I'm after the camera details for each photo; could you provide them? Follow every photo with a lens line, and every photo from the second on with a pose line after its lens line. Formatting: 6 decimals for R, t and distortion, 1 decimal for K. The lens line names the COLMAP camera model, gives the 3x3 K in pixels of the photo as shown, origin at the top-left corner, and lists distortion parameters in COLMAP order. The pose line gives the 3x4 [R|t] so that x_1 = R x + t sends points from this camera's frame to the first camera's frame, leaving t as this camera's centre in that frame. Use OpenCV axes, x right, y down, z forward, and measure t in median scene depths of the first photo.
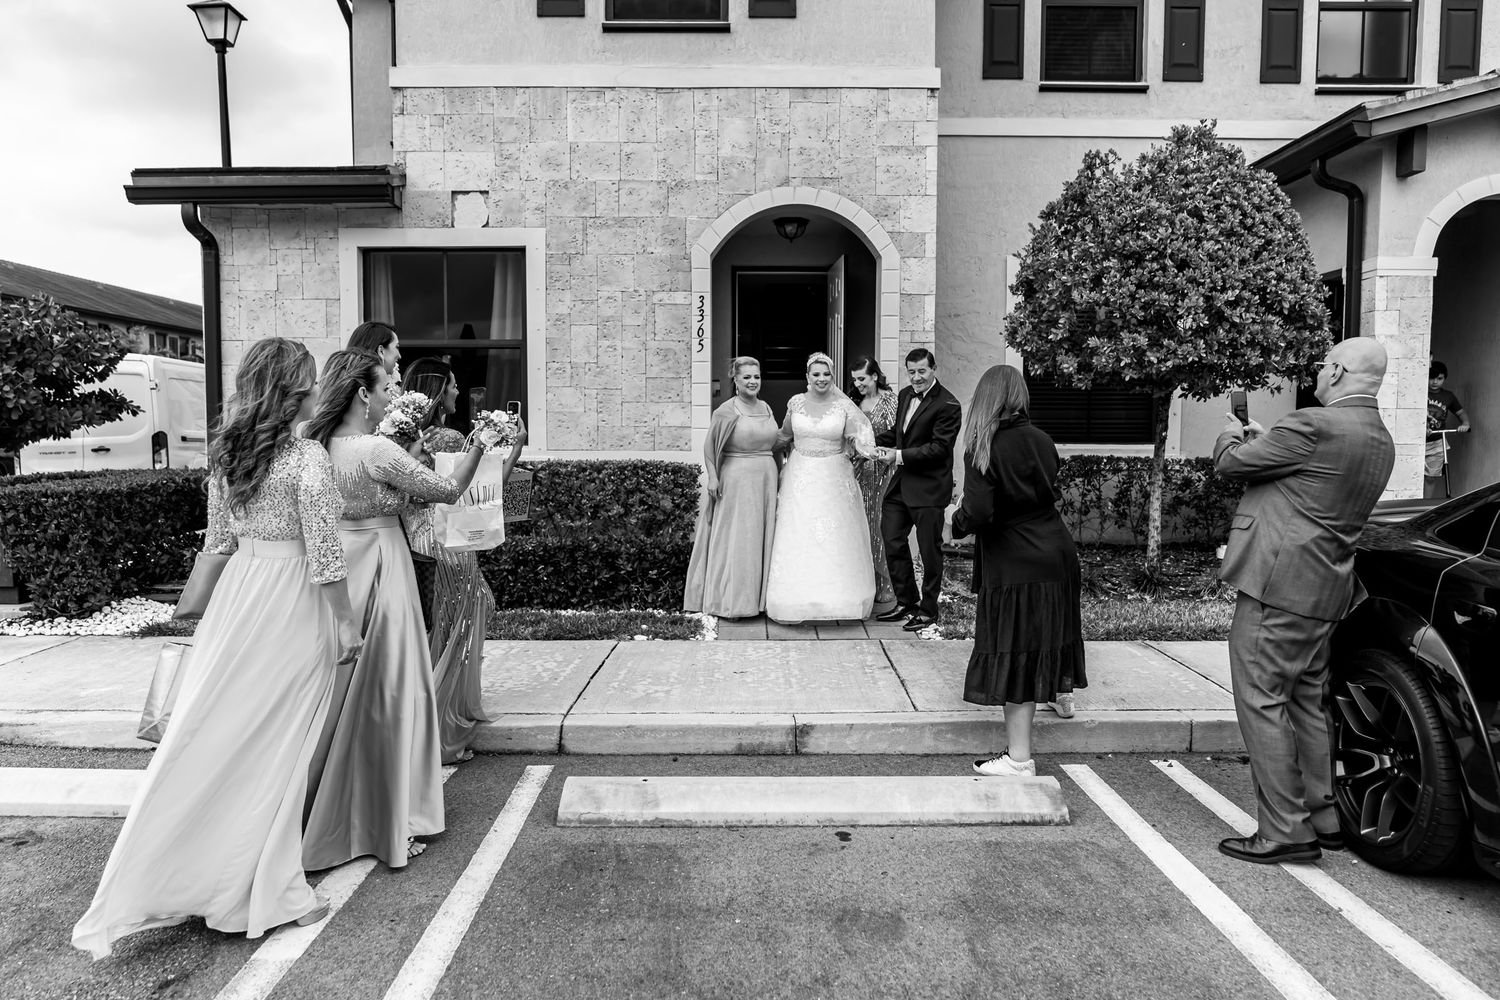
lens RADIAL K [[1015.3, 0, 750.0], [0, 1015.3, 500.0], [0, 0, 1]] dist [-0.031334, 0.007147]
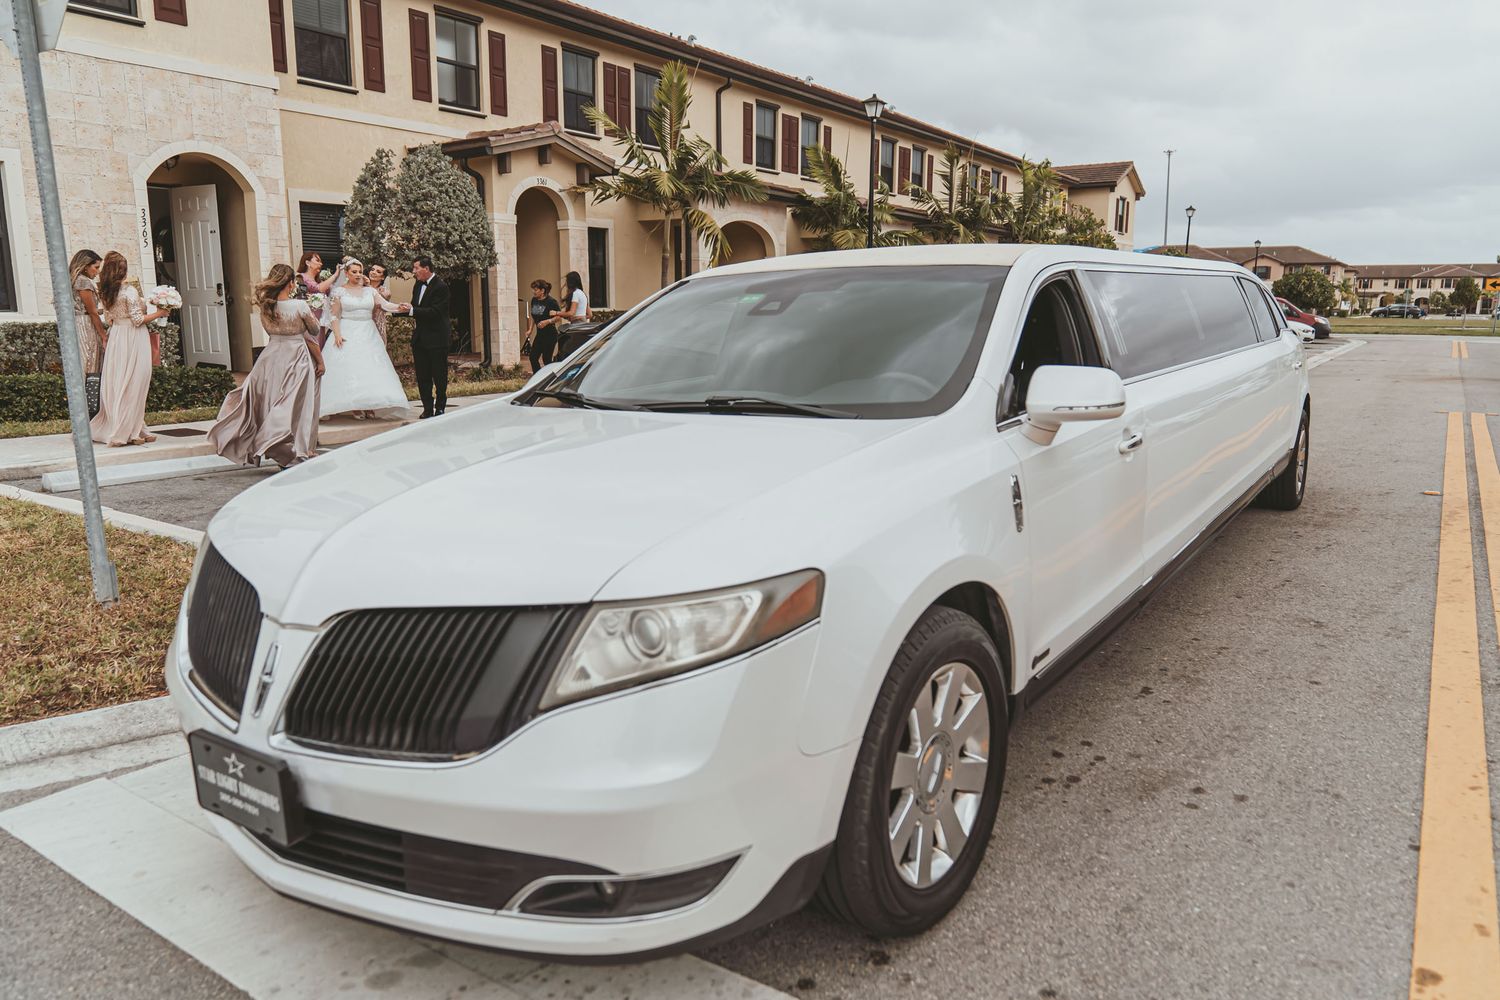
lens RADIAL K [[1015.3, 0, 750.0], [0, 1015.3, 500.0], [0, 0, 1]] dist [-0.031334, 0.007147]
pose [[0.556242, -0.157983, 0.815865, -0.821563], [0.056624, 0.986687, 0.152456, 0.045956], [-0.829089, -0.038605, 0.557783, -0.573224]]
